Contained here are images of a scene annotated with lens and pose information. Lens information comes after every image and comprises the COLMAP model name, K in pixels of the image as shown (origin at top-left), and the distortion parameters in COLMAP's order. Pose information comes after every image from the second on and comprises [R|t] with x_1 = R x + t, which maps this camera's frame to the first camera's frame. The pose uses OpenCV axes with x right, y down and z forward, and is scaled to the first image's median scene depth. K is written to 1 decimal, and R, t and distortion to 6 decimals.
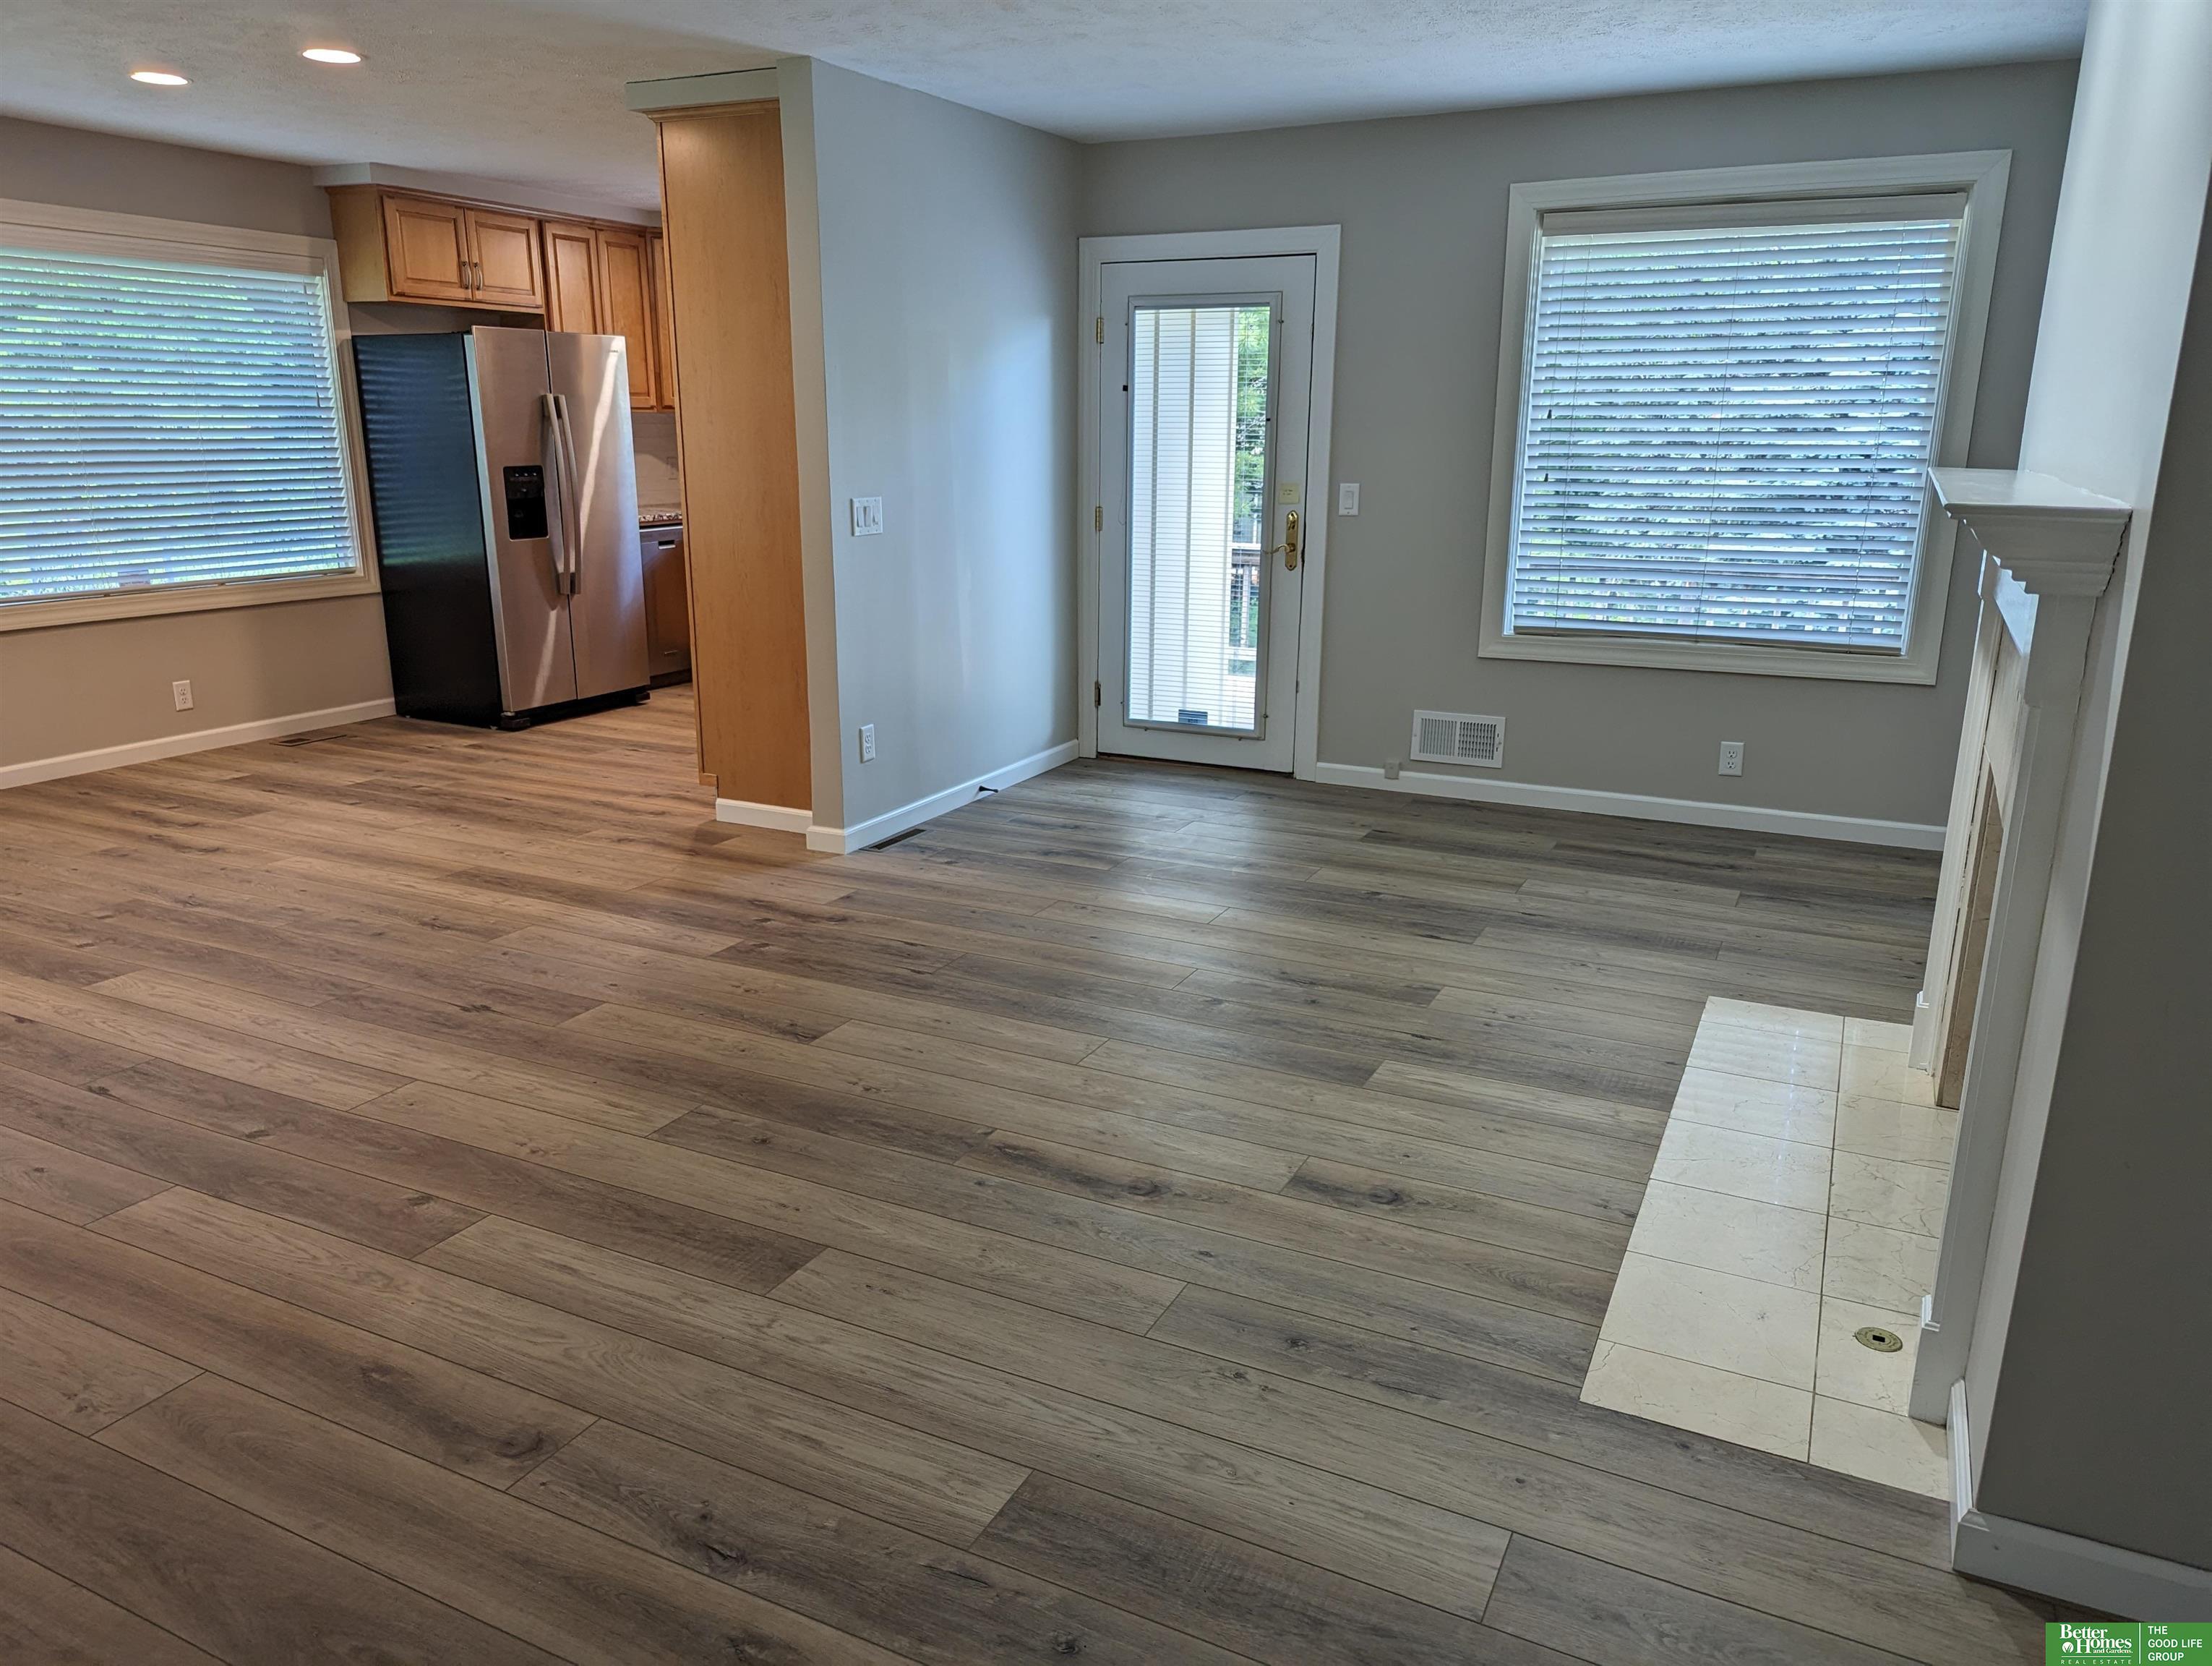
lens RADIAL K [[1566.0, 0, 1057.7], [0, 1566.0, 847.0], [0, 0, 1]] dist [0.054020, -0.042527]
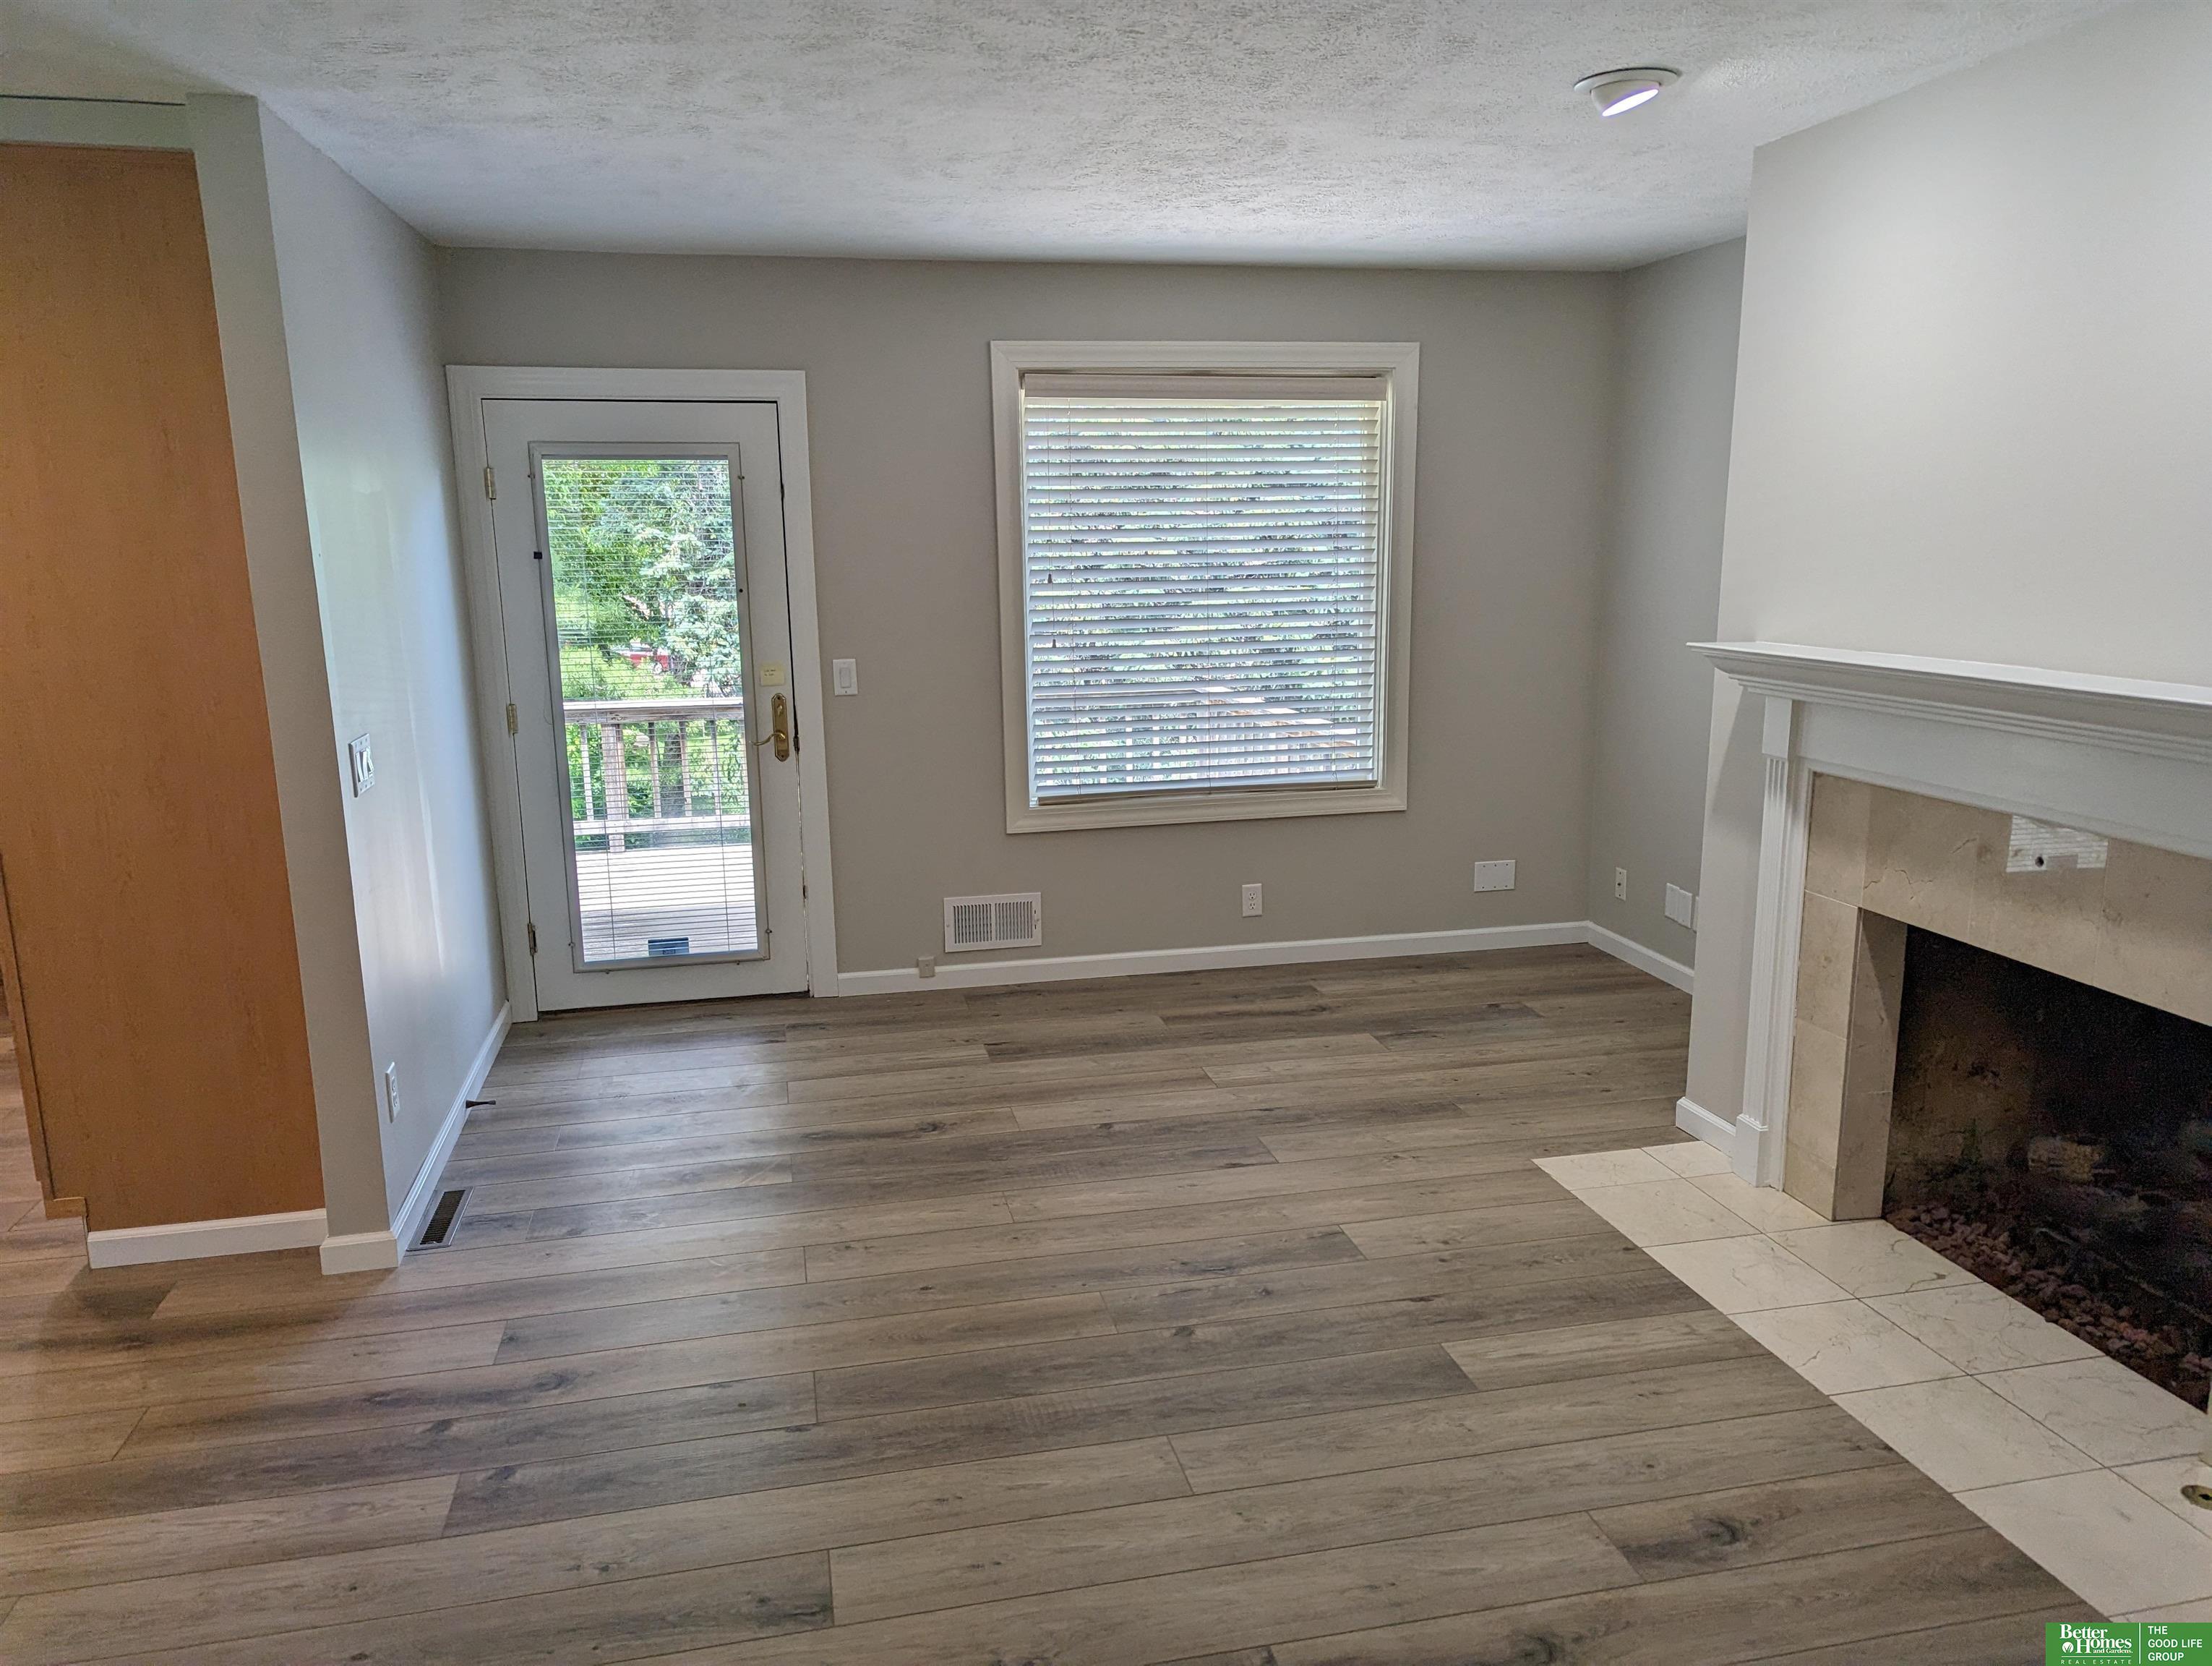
lens RADIAL K [[1566.0, 0, 1093.9], [0, 1566.0, 839.7], [0, 0, 1]] dist [0.054020, -0.042527]
pose [[0.770997, -0.140807, 0.621077, -0.306854], [0.183983, 0.982914, -0.005555, -0.117193], [-0.609683, 0.118550, 0.783730, 0.279207]]
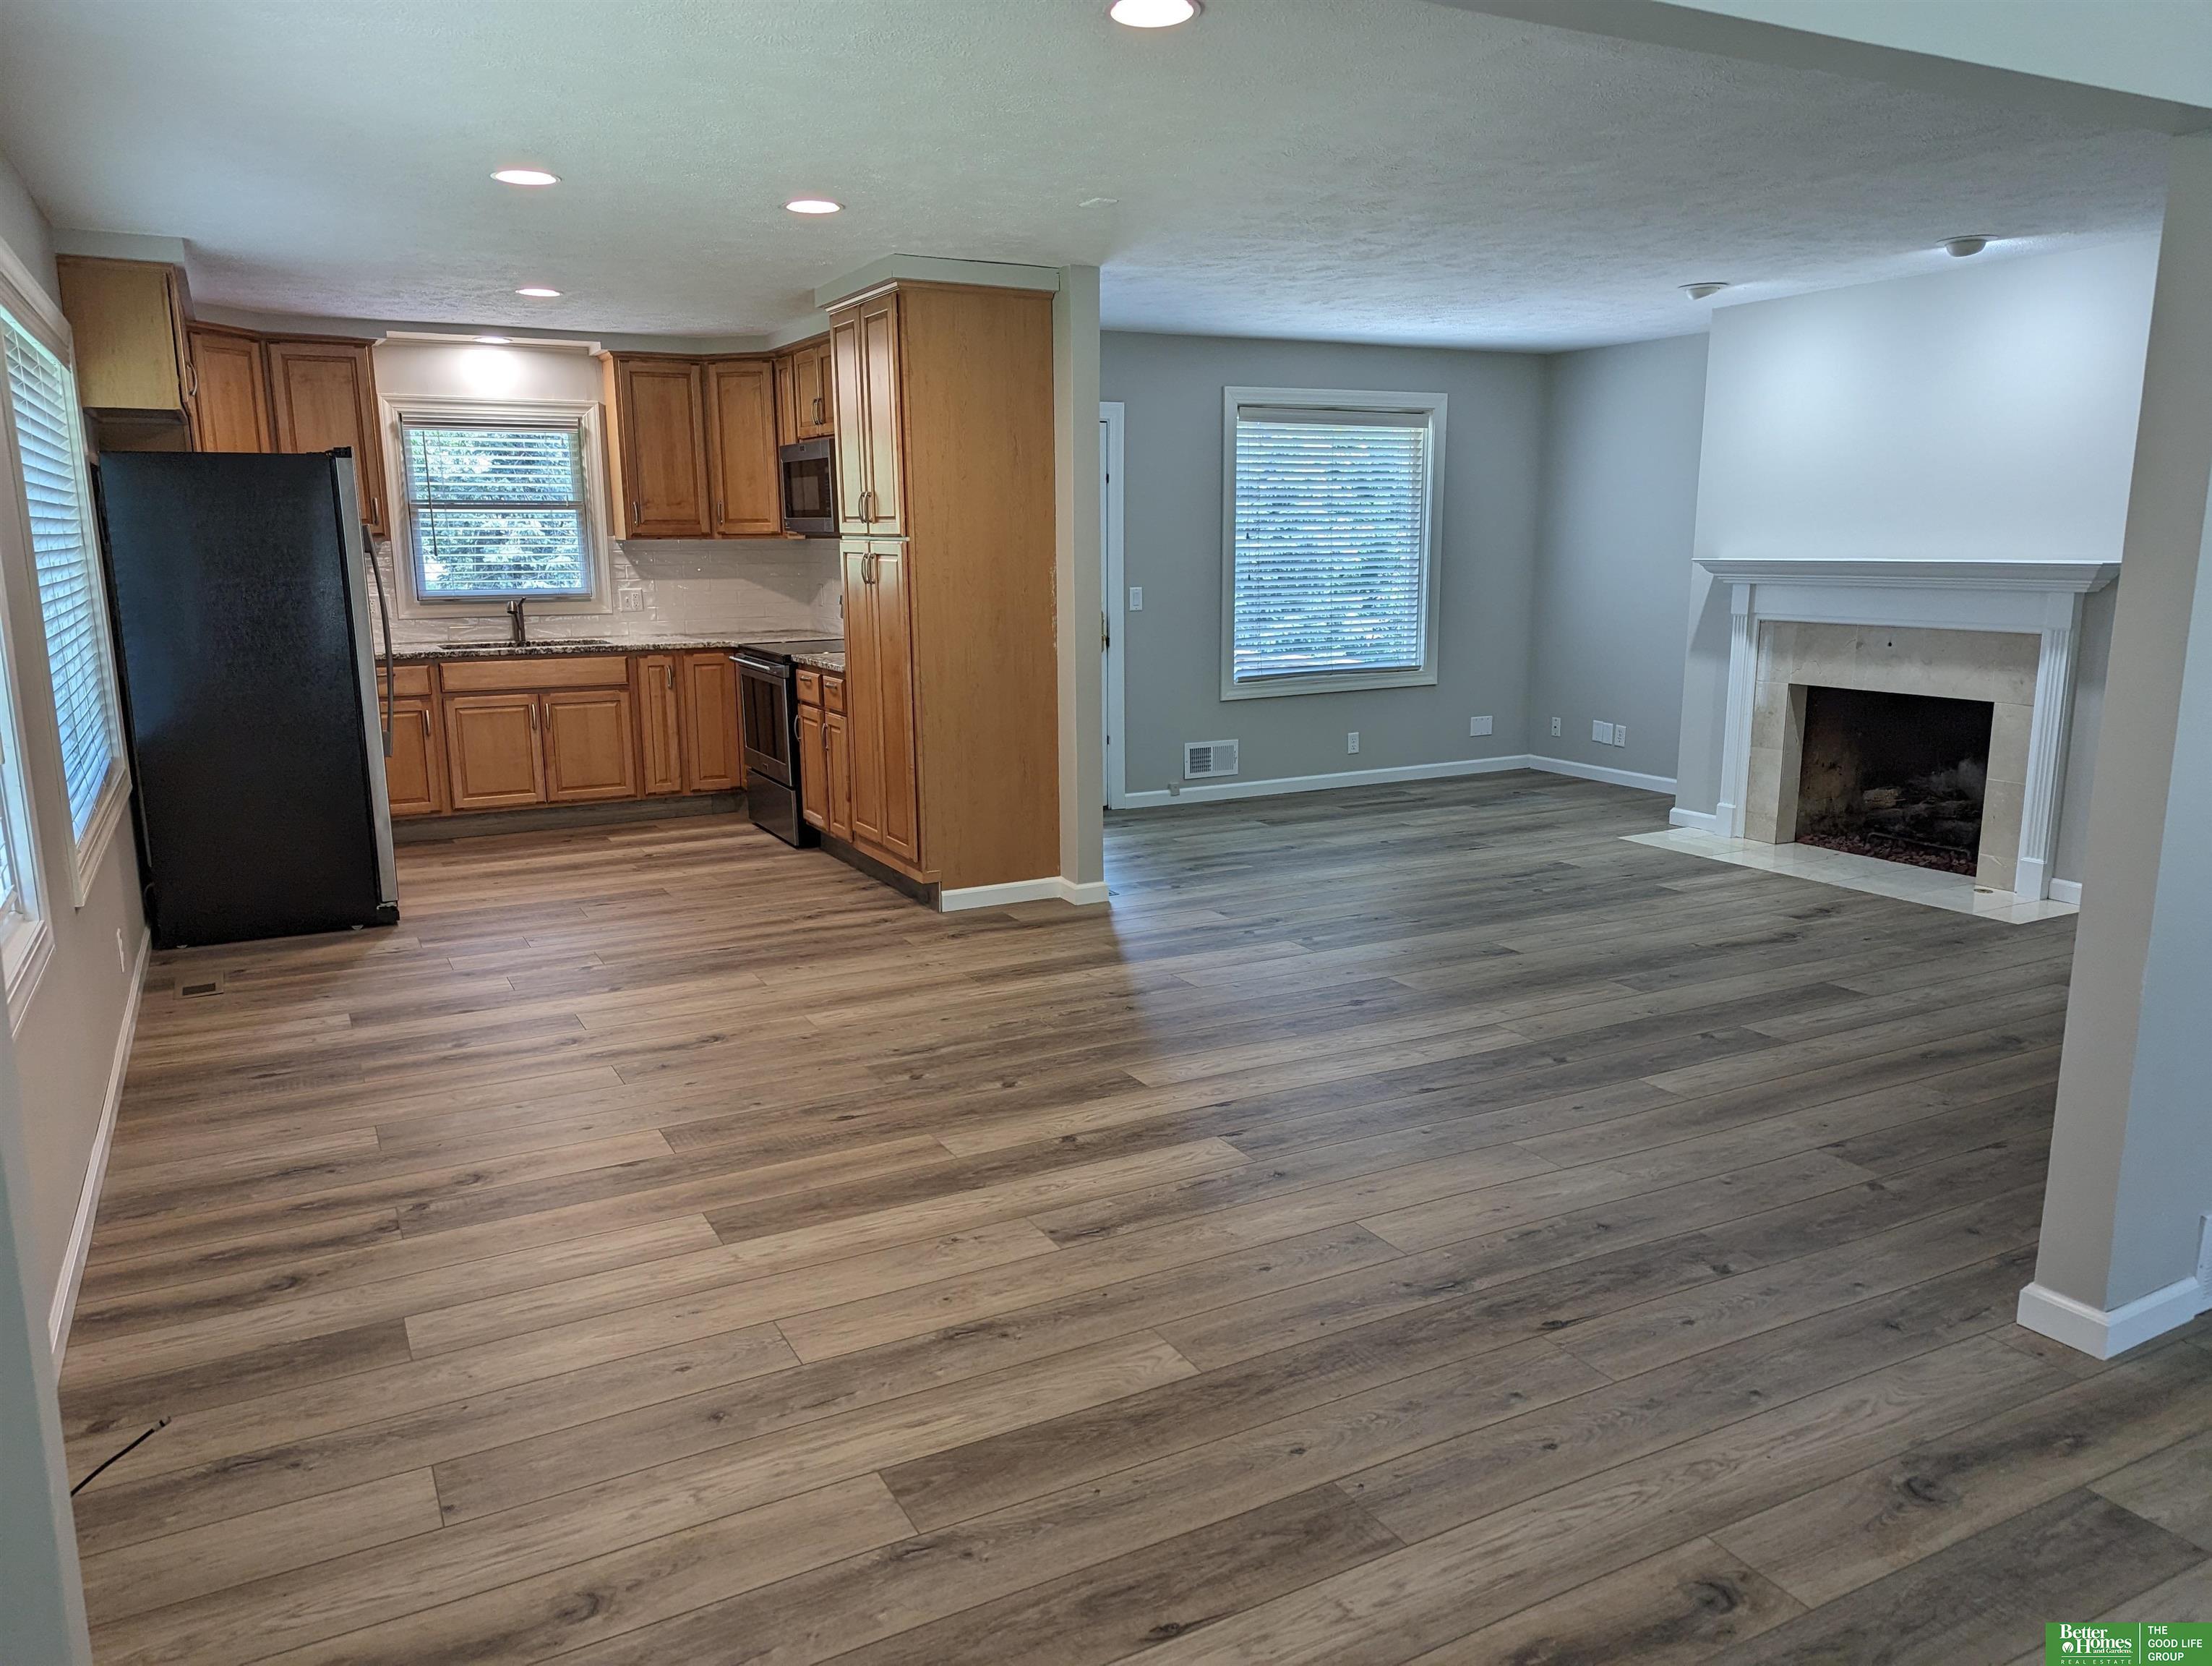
lens RADIAL K [[1566.0, 0, 1098.7], [0, 1566.0, 834.5], [0, 0, 1]] dist [0.054020, -0.042527]
pose [[0.565010, -0.165629, 0.808289, -1.122879], [0.227733, 0.972895, 0.040169, -0.096562], [-0.793033, 0.161378, 0.587414, 0.301516]]
